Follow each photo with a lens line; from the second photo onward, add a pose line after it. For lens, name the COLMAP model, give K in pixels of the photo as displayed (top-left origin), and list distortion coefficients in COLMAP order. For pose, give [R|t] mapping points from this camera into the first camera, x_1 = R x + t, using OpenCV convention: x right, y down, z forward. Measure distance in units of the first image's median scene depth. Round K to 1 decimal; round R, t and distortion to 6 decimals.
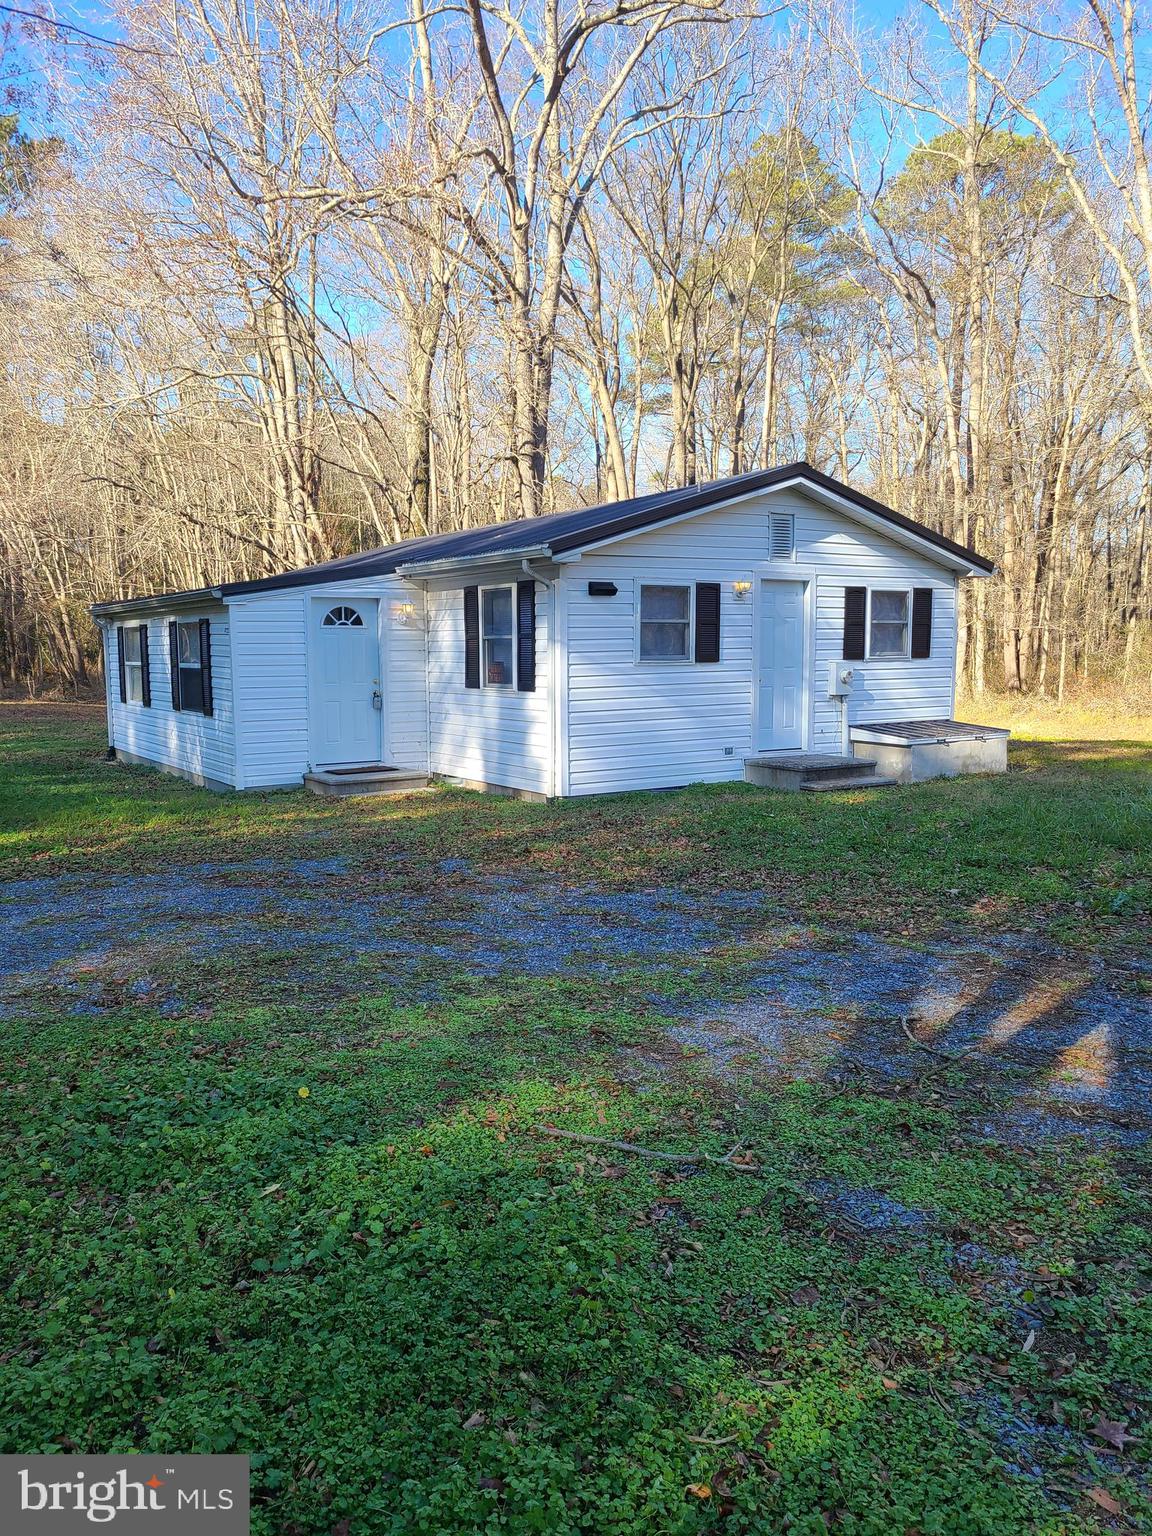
lens RADIAL K [[1155.3, 0, 555.5], [0, 1155.3, 767.1], [0, 0, 1]] dist [0.036930, -0.001223]
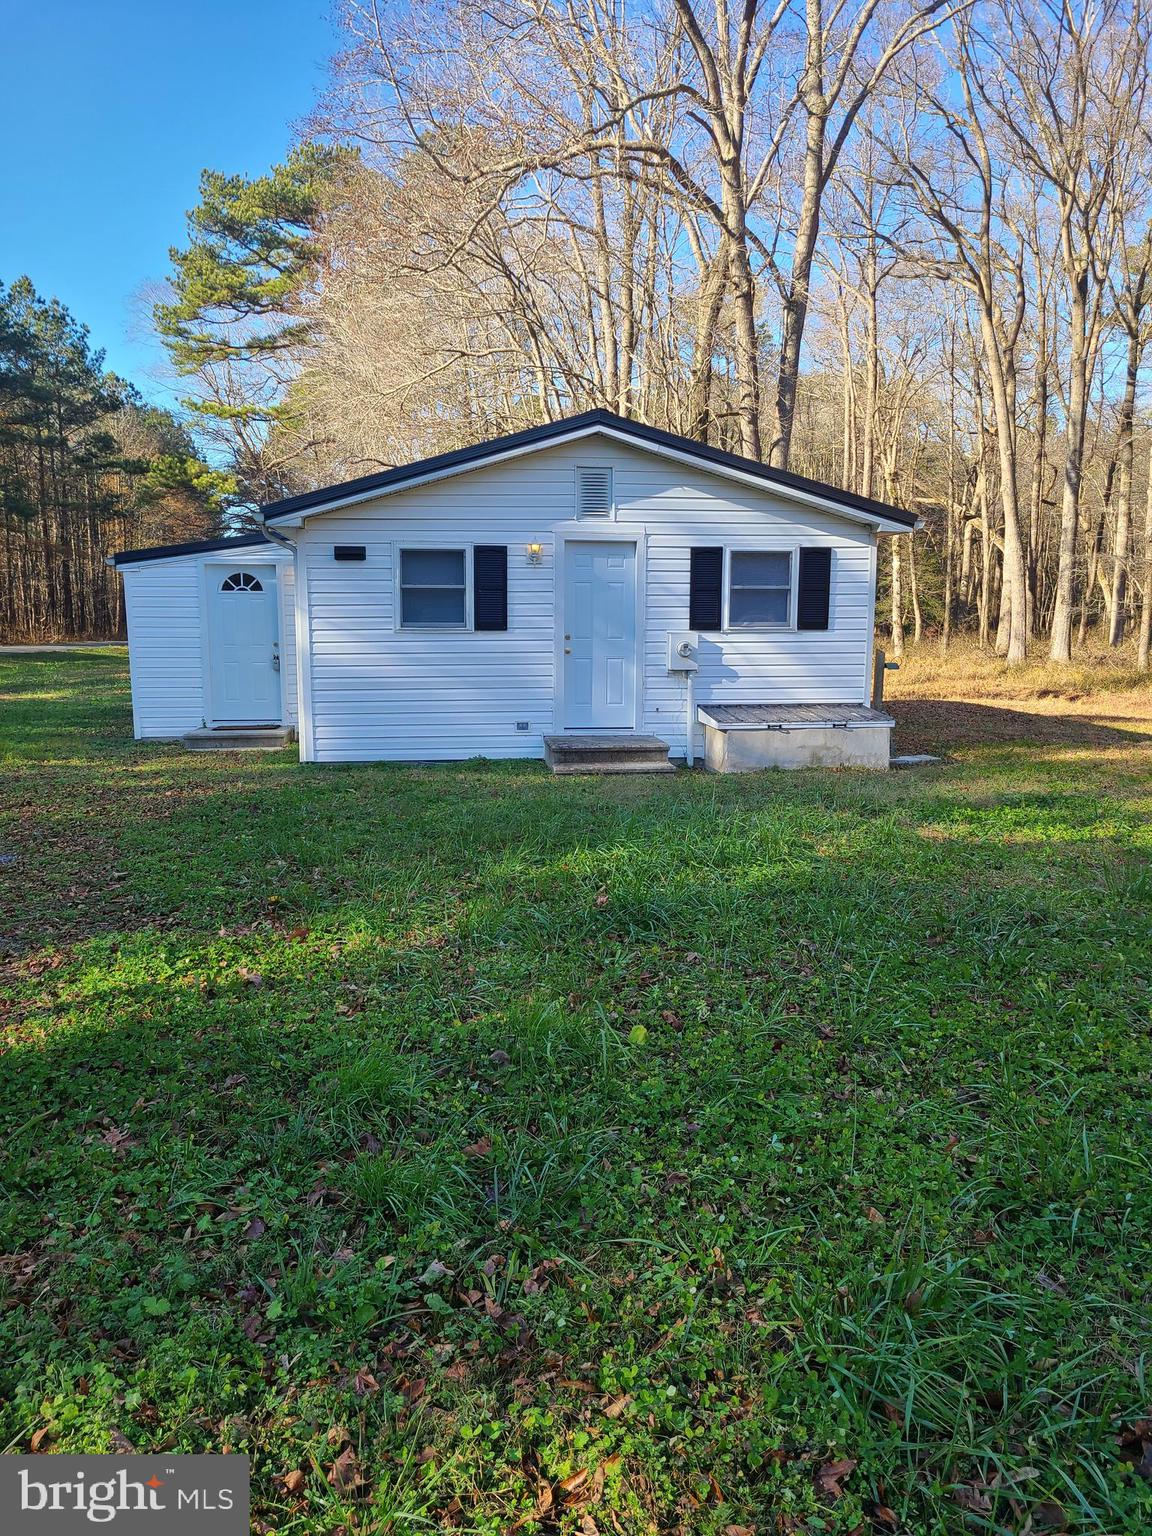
lens RADIAL K [[1171.6, 0, 576.0], [0, 1171.6, 768.0], [0, 0, 1]] dist [0.075068, -0.065832]
pose [[0.903974, 0.062402, -0.423009, 0.560559], [-0.051292, 0.997975, 0.037608, -0.017004], [0.424500, -0.012300, 0.905345, 0.150812]]
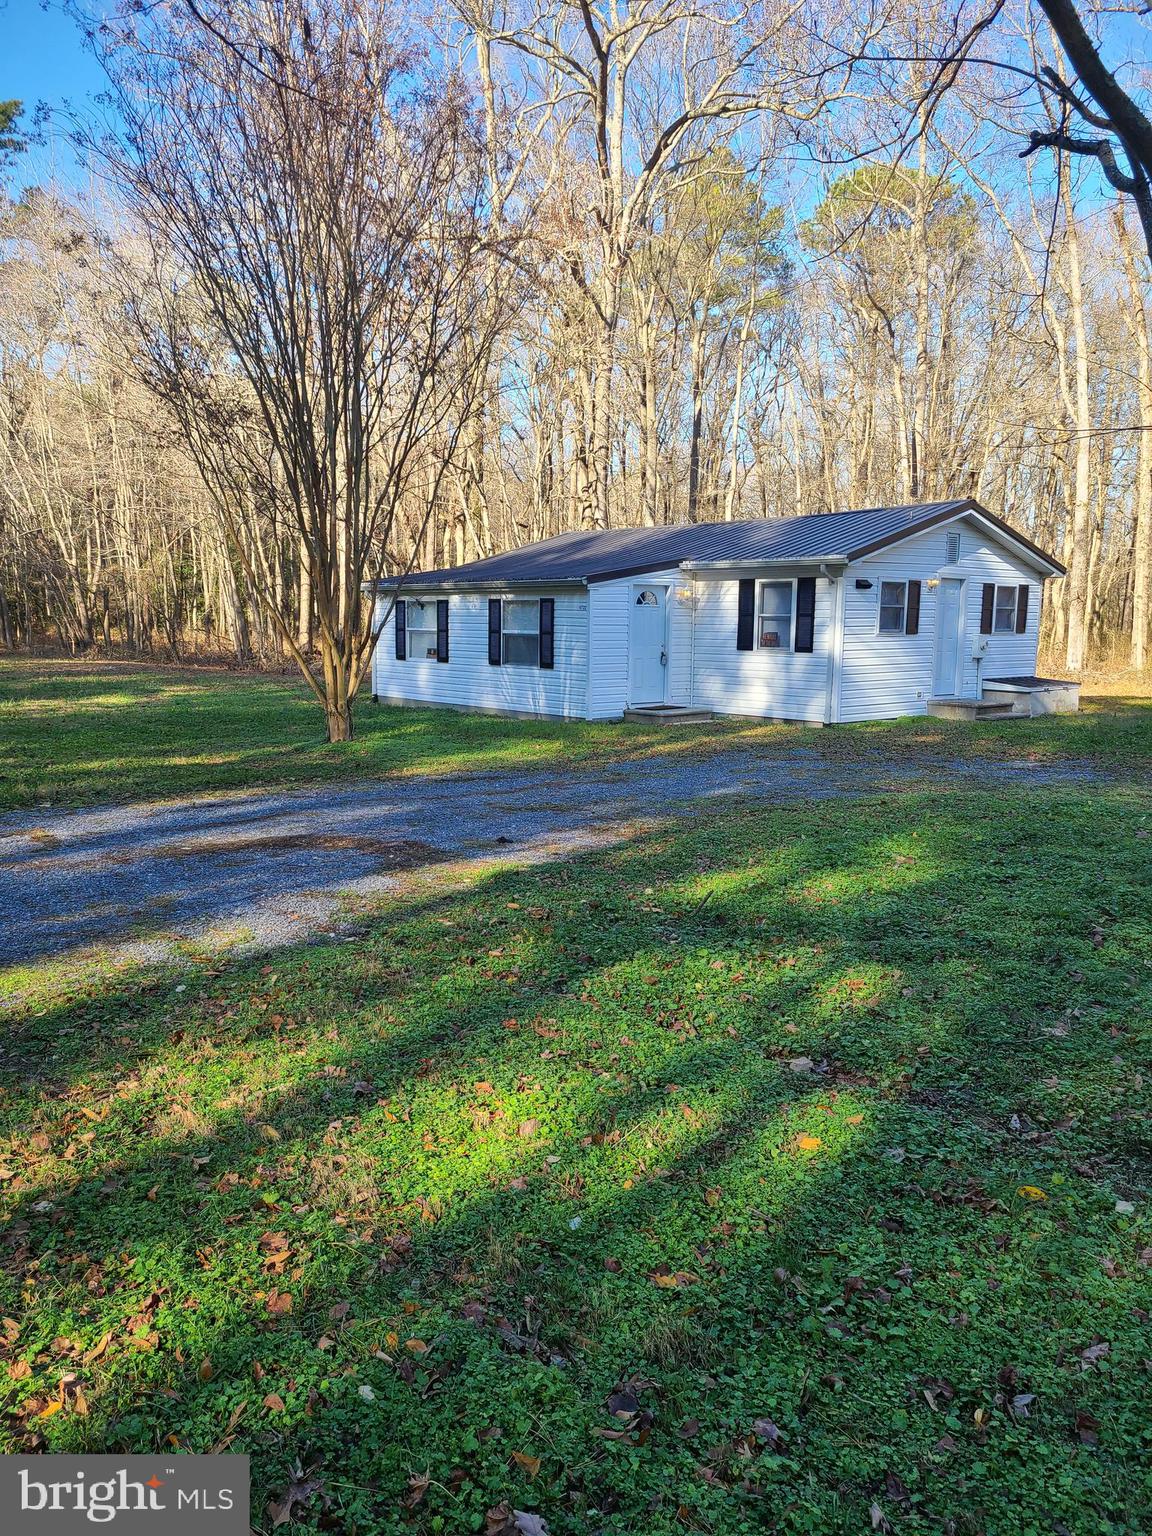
lens RADIAL K [[1153.5, 0, 576.0], [0, 1153.5, 768.0], [0, 0, 1]] dist [0.089793, -0.064816]
pose [[0.988201, -0.001581, 0.153153, -0.485359], [-0.002360, 0.999671, 0.025546, 0.040796], [-0.153143, -0.025606, 0.987872, -0.382983]]
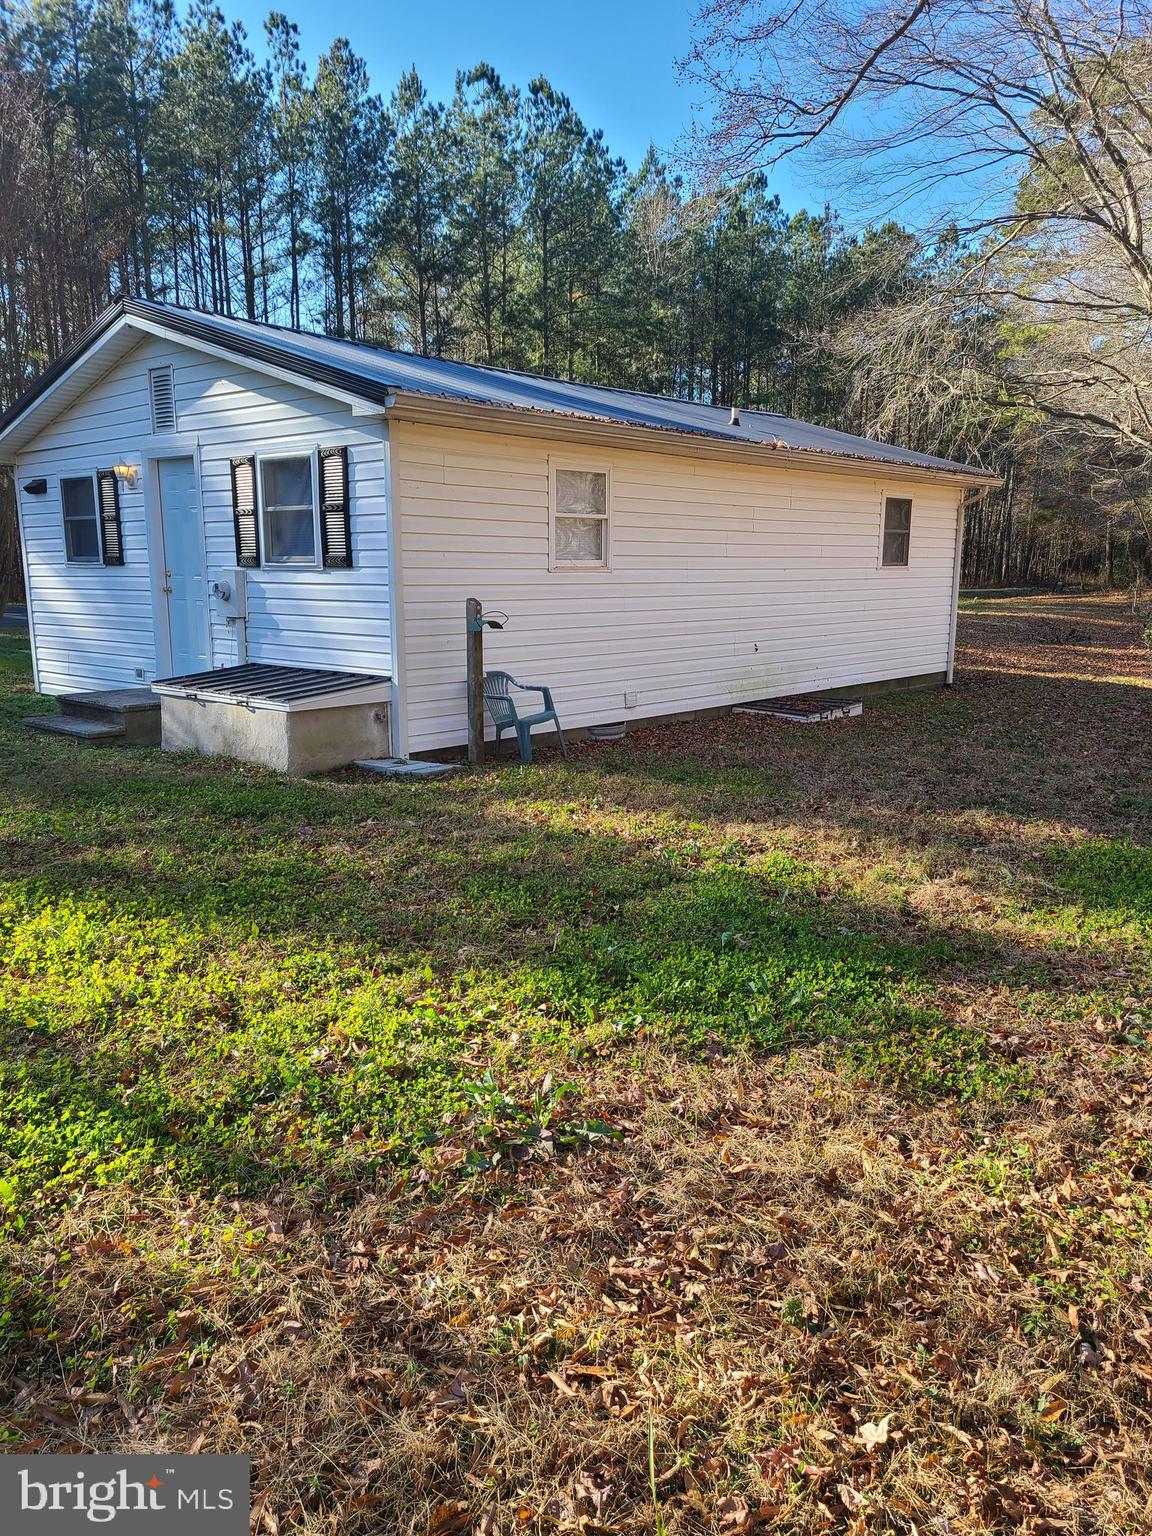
lens RADIAL K [[1153.5, 0, 576.0], [0, 1153.5, 768.0], [0, 0, 1]] dist [0.089793, -0.064816]
pose [[0.267747, 0.173470, -0.947745, 0.993998], [-0.099204, 0.983394, 0.151969, -0.100795], [0.958368, 0.053331, 0.280510, 1.012532]]
